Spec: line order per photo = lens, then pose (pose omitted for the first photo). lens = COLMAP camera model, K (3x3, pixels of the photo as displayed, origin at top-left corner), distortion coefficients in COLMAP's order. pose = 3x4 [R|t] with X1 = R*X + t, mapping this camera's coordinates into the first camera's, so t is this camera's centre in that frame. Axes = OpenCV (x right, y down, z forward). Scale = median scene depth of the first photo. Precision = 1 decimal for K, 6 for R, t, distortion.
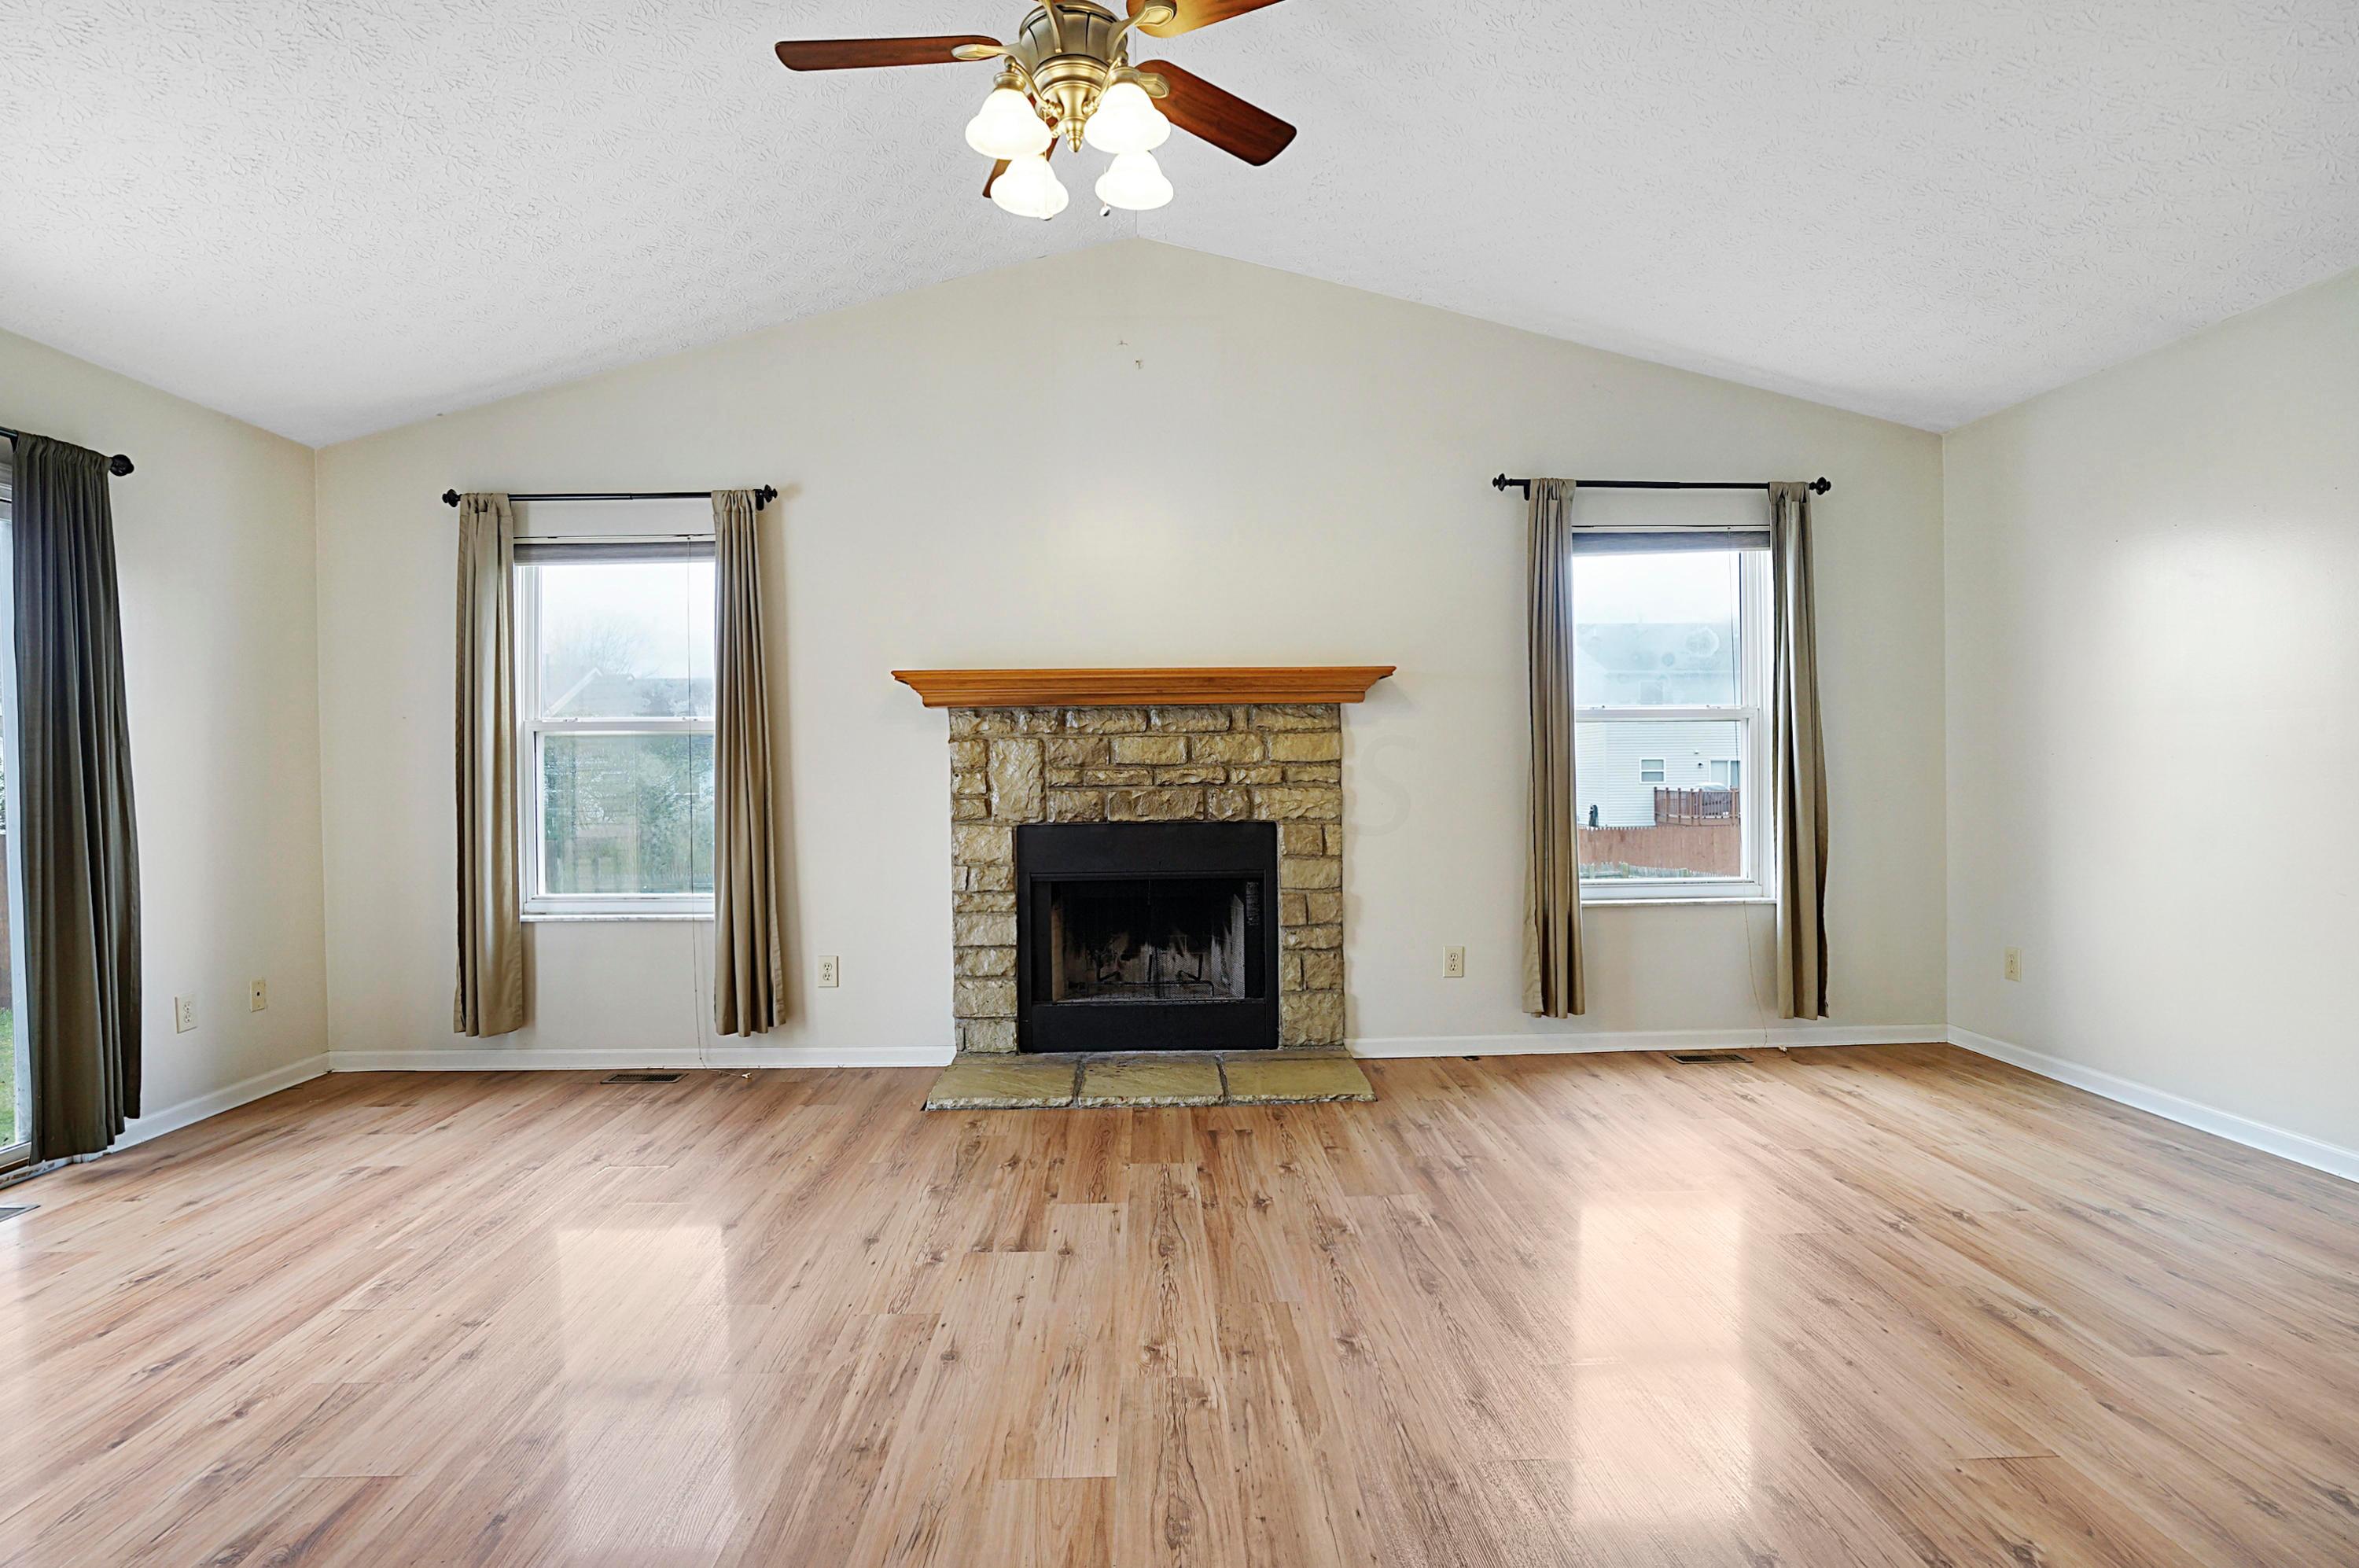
lens RADIAL K [[1166.2, 0, 1179.5], [0, 1166.2, 784.0], [0, 0, 1]] dist [-0.054557, 0.026347]
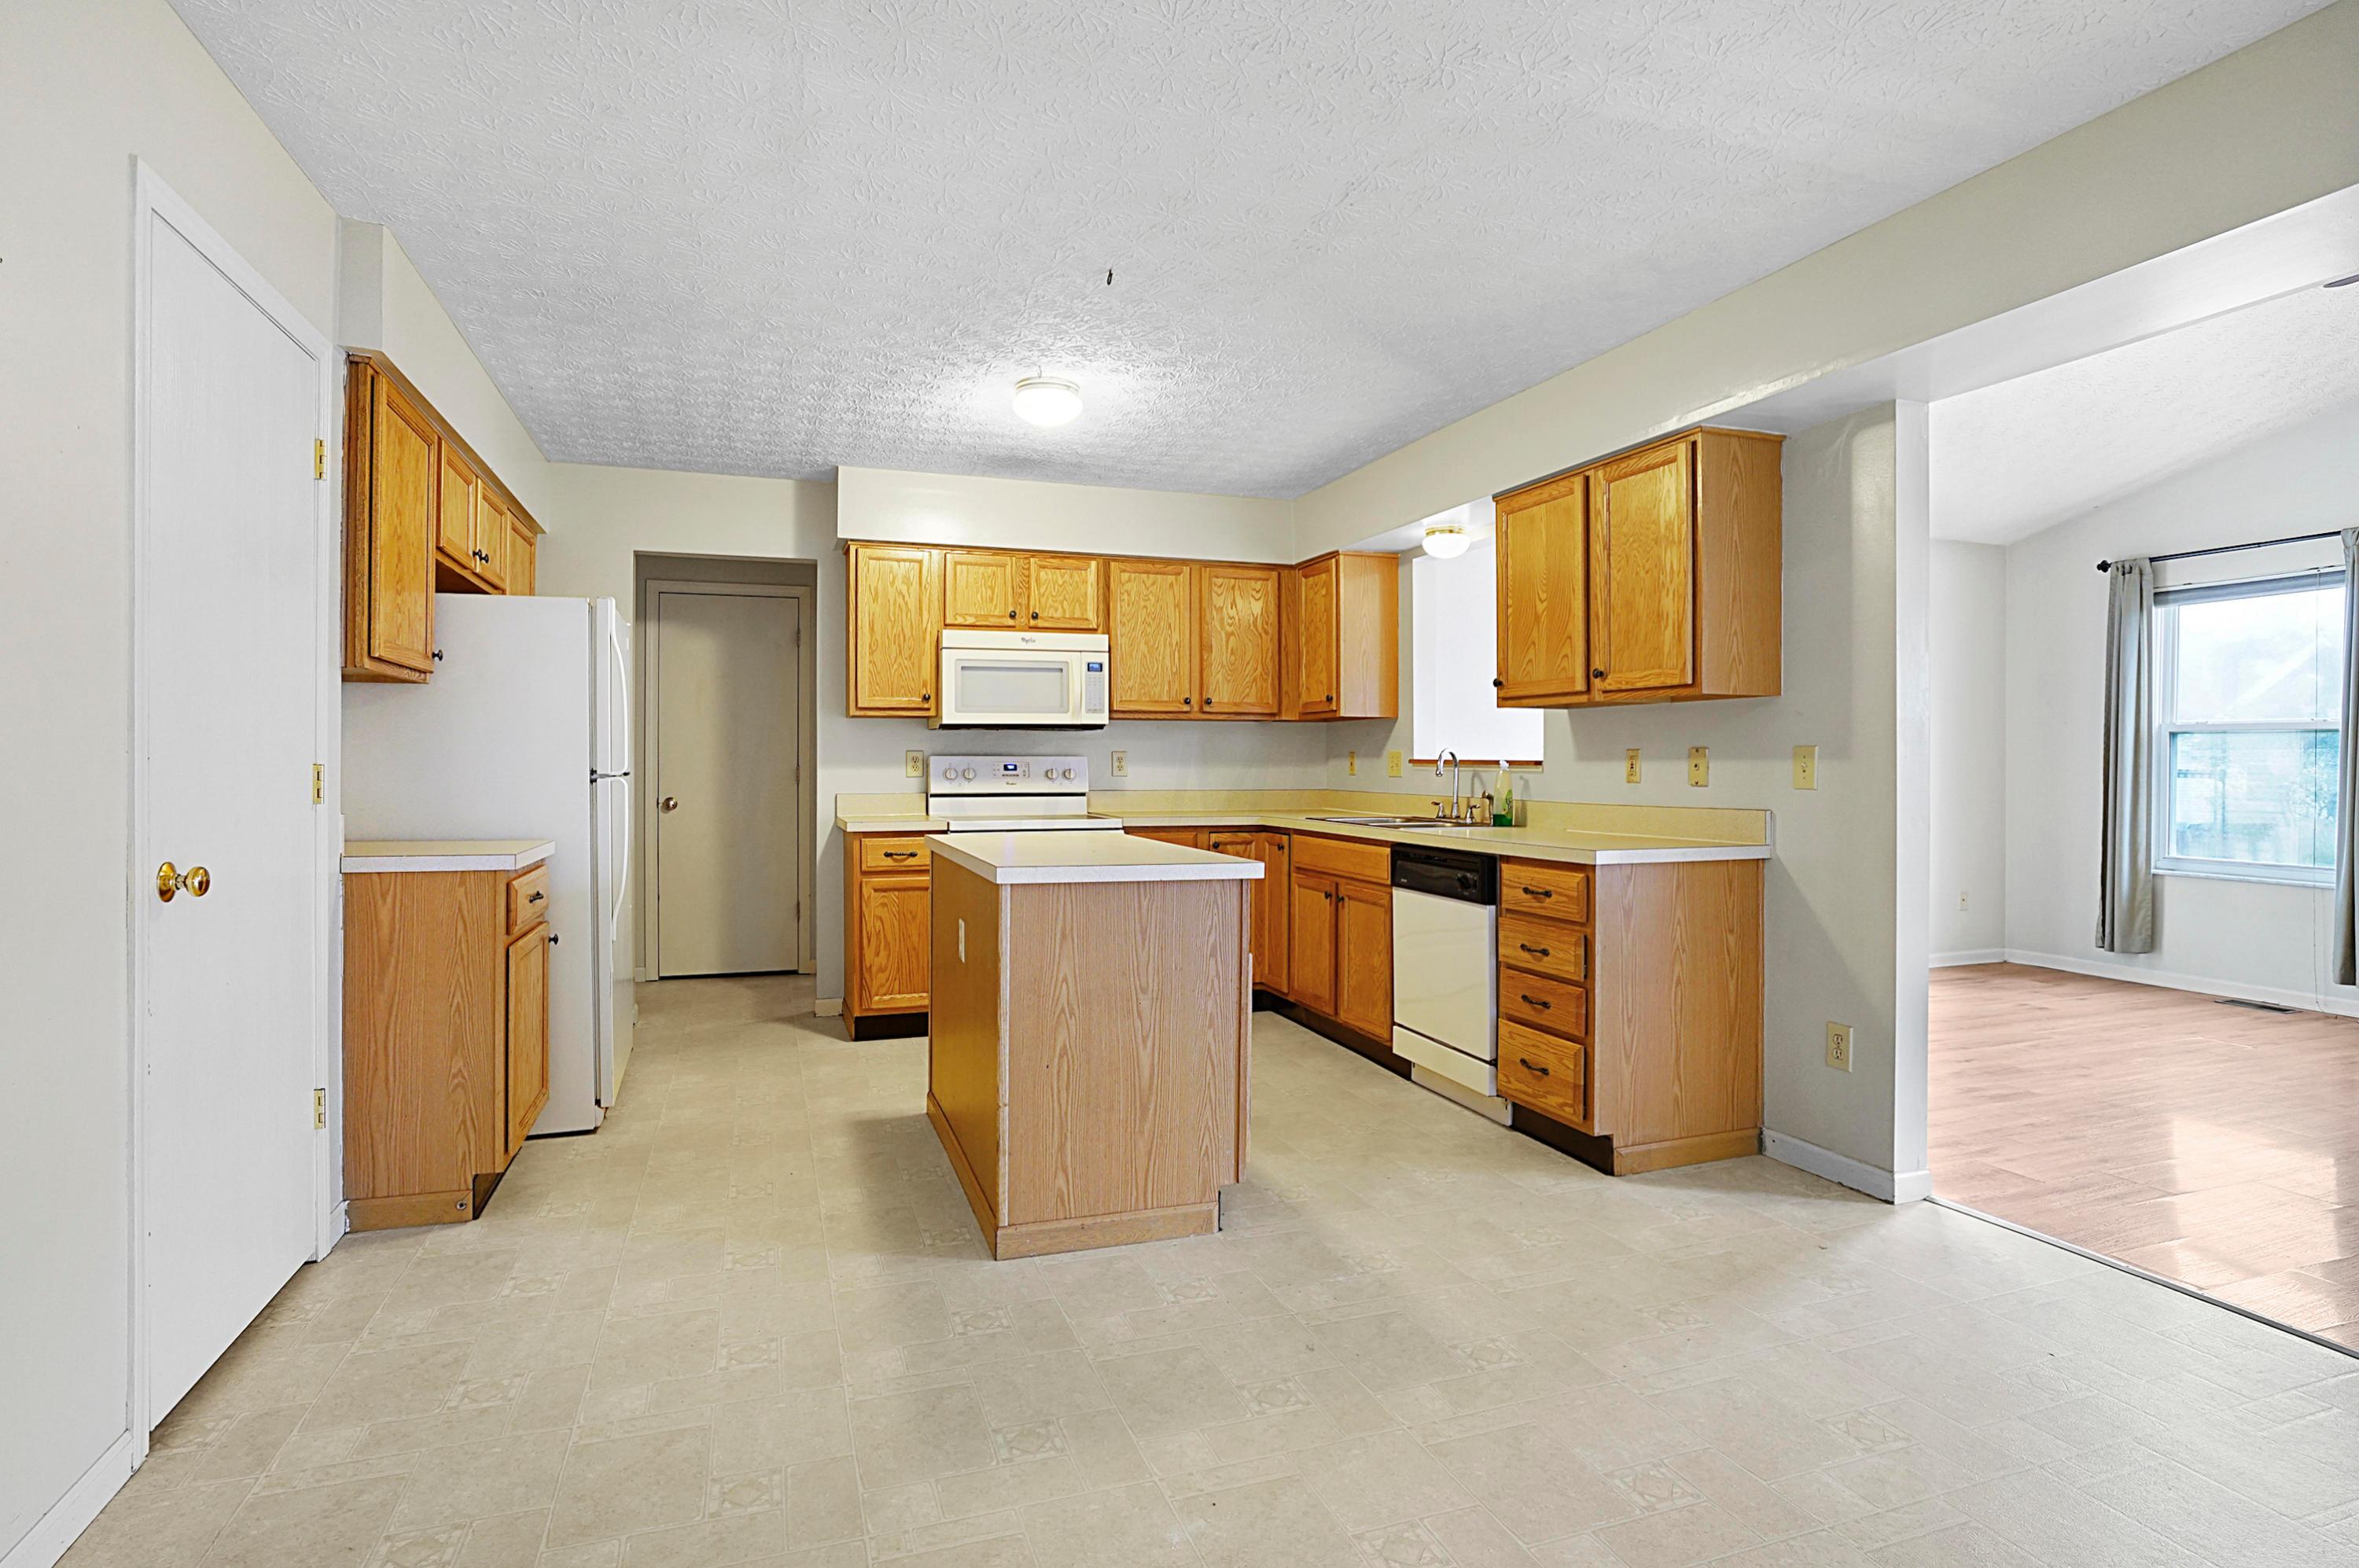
lens RADIAL K [[1177.9, 0, 1167.8], [0, 1177.9, 765.2], [0, 0, 1]] dist [-0.054251, 0.032598]
pose [[0.303623, 0.016015, -0.952658, 0.362663], [-0.019096, 0.999760, 0.010721, 0.000546], [0.952601, 0.014937, 0.303856, -0.516338]]
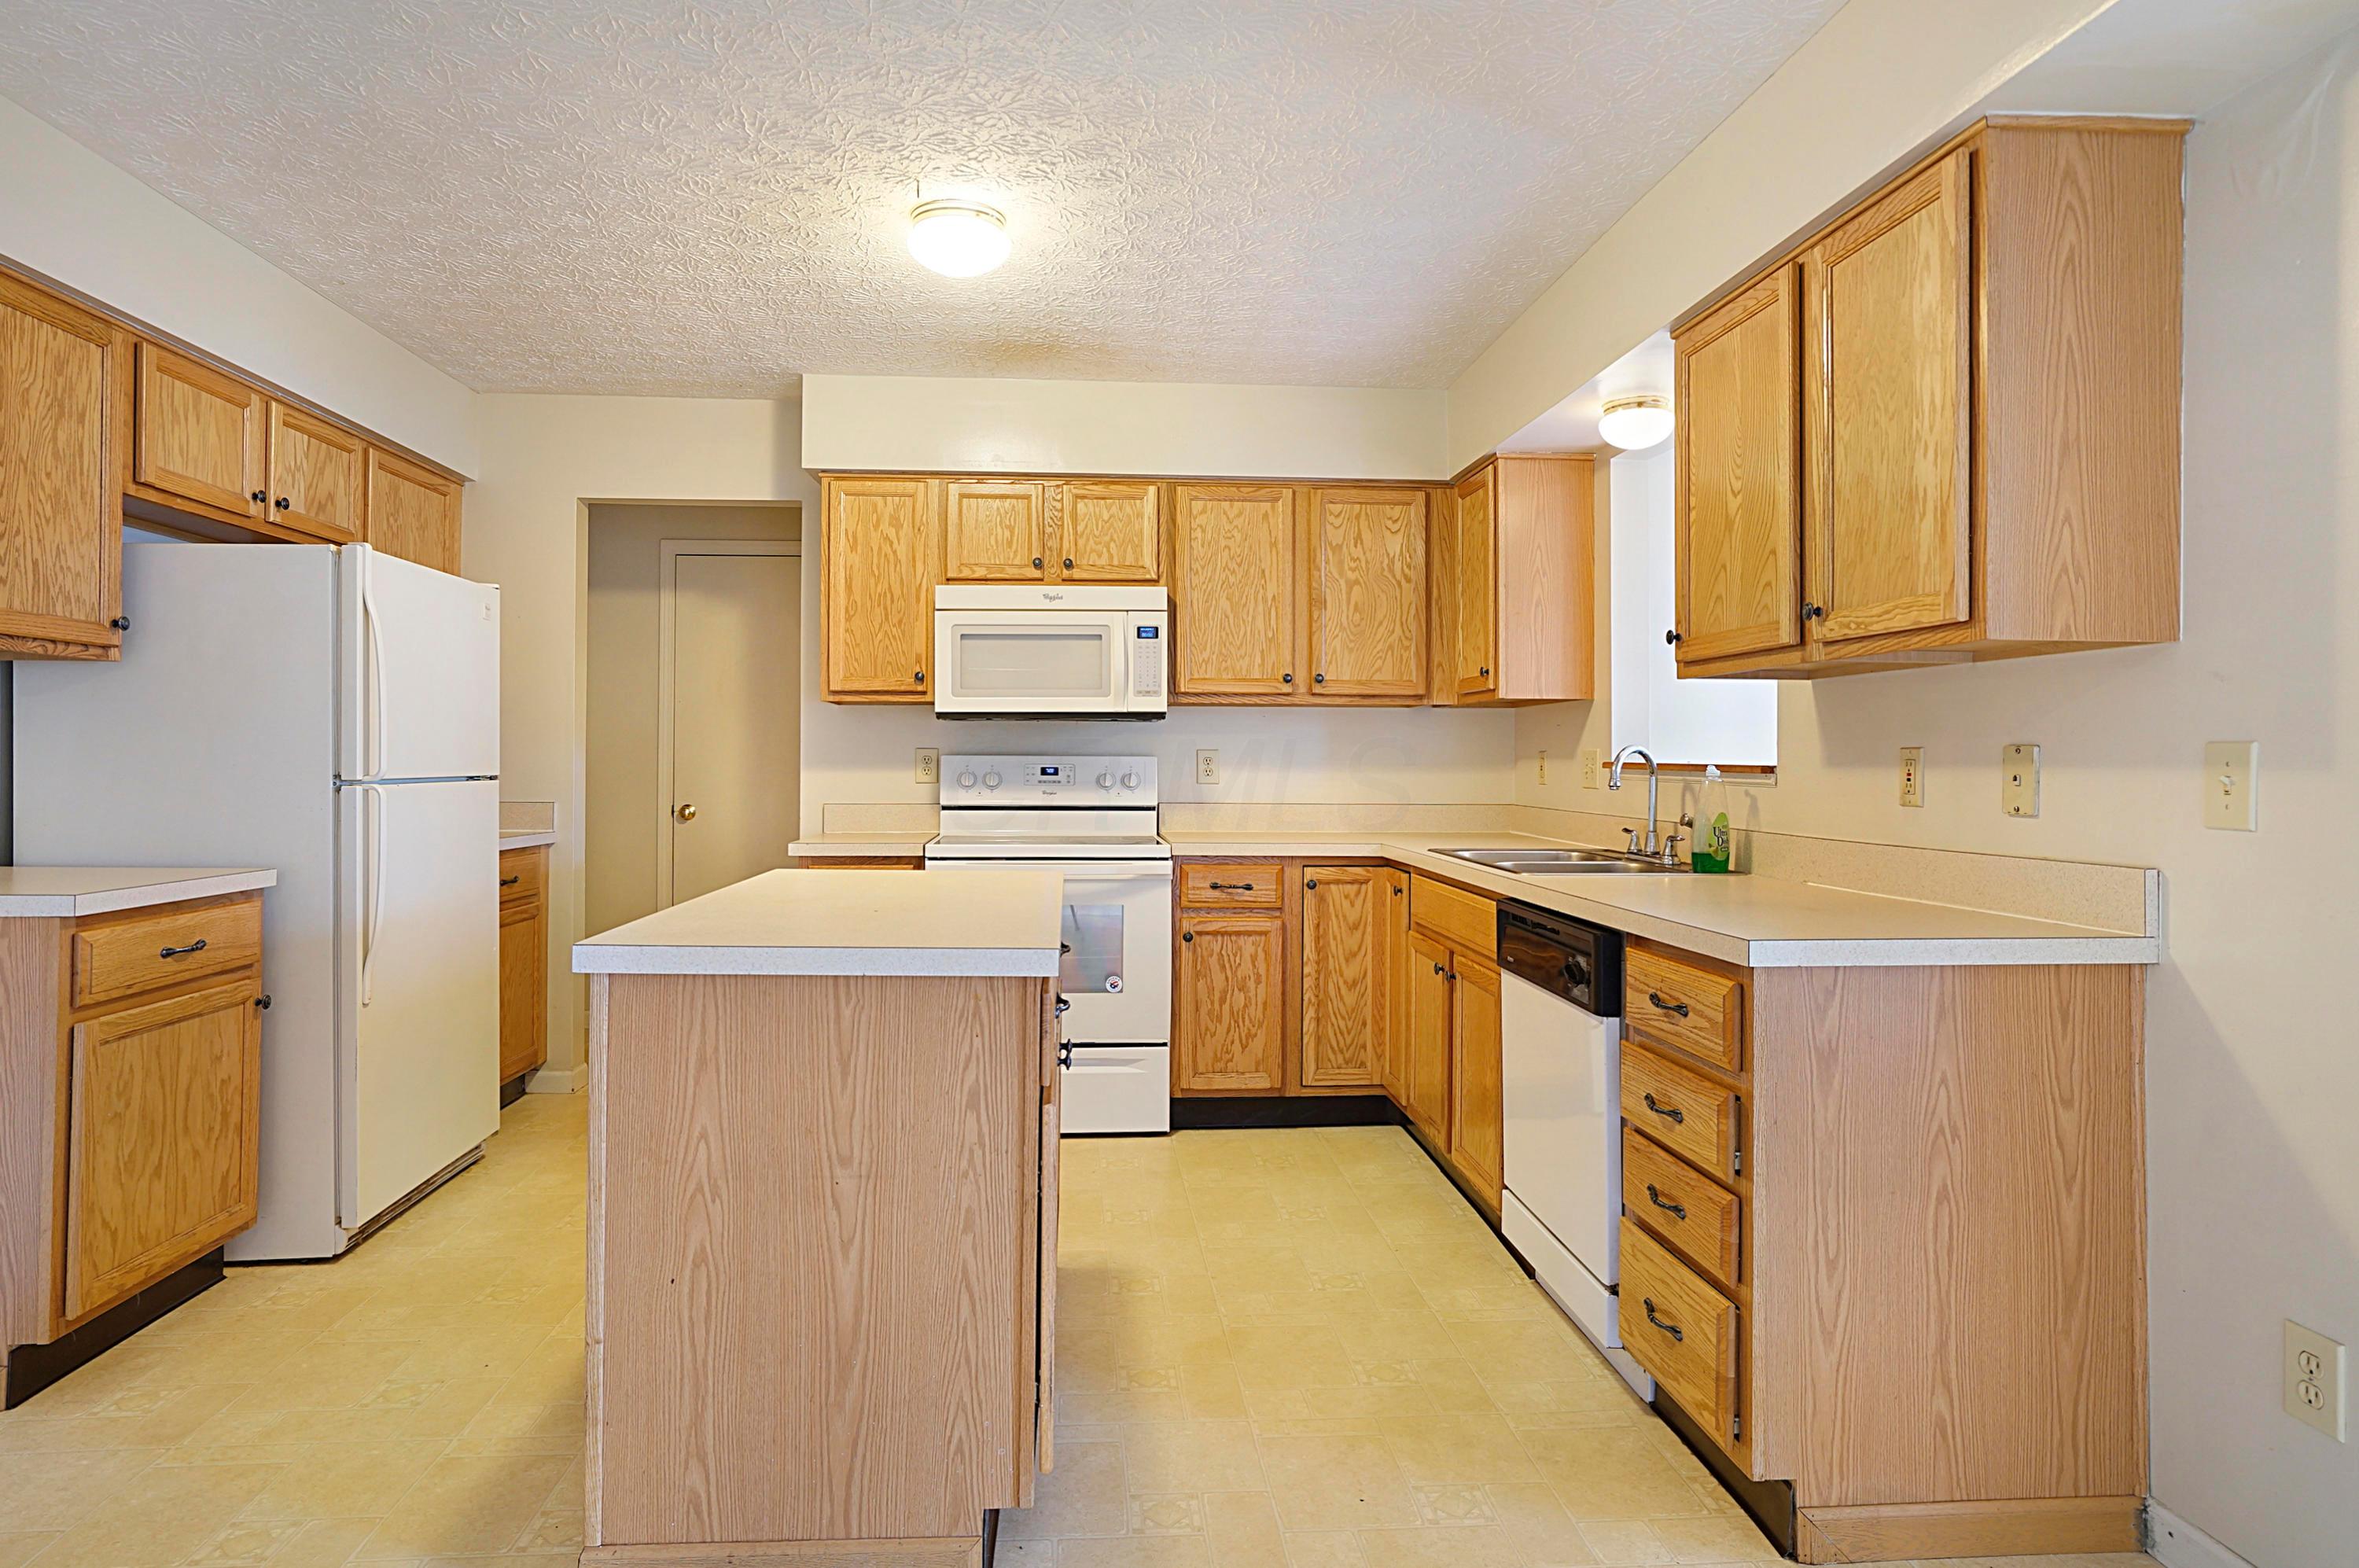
lens RADIAL K [[1340.1, 0, 1160.9], [0, 1340.1, 749.5], [0, 0, 1]] dist [-0.041709, 0.037491]
pose [[0.045336, 0.006321, -0.998952, 0.178881], [-0.019619, 0.999793, 0.005436, -0.004640], [0.998779, 0.019352, 0.045451, -0.256176]]
